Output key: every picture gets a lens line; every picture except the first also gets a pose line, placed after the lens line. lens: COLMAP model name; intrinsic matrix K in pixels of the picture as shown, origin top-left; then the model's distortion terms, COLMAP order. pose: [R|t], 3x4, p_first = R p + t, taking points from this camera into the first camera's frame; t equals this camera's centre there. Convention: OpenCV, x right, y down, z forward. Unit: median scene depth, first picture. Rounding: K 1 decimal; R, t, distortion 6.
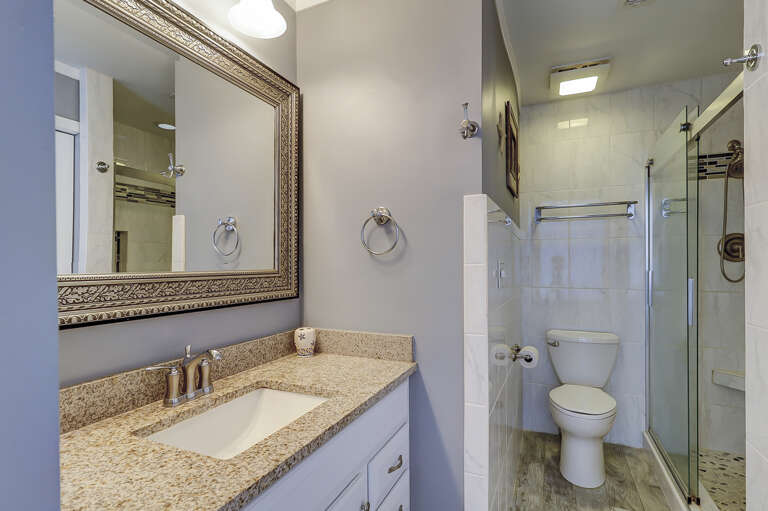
lens RADIAL K [[364.5, 0, 386.1], [0, 364.5, 259.1], [0, 0, 1]] dist [0.023723, -0.000093]
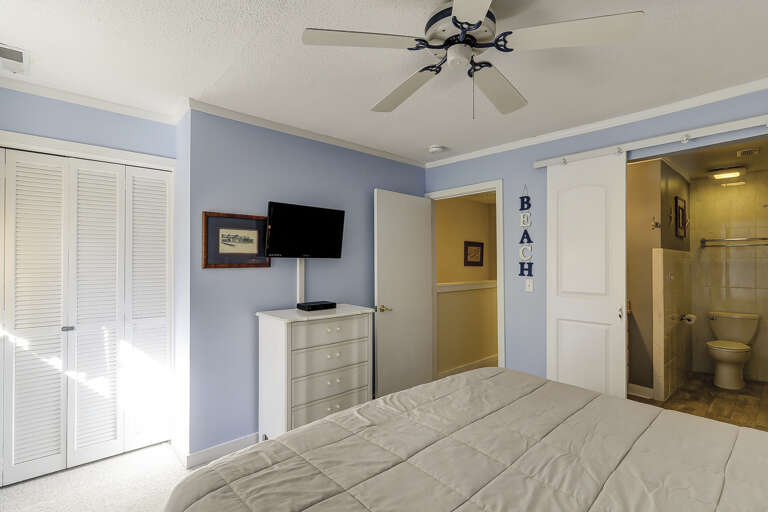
lens RADIAL K [[364.5, 0, 375.9], [0, 364.5, 259.2], [0, 0, 1]] dist [0.023723, -0.000093]
pose [[0.917648, 0.001096, -0.397393, -0.344365], [0.000046, 0.999996, 0.002863, -0.062312], [0.397395, -0.002646, 0.917644, -1.383649]]
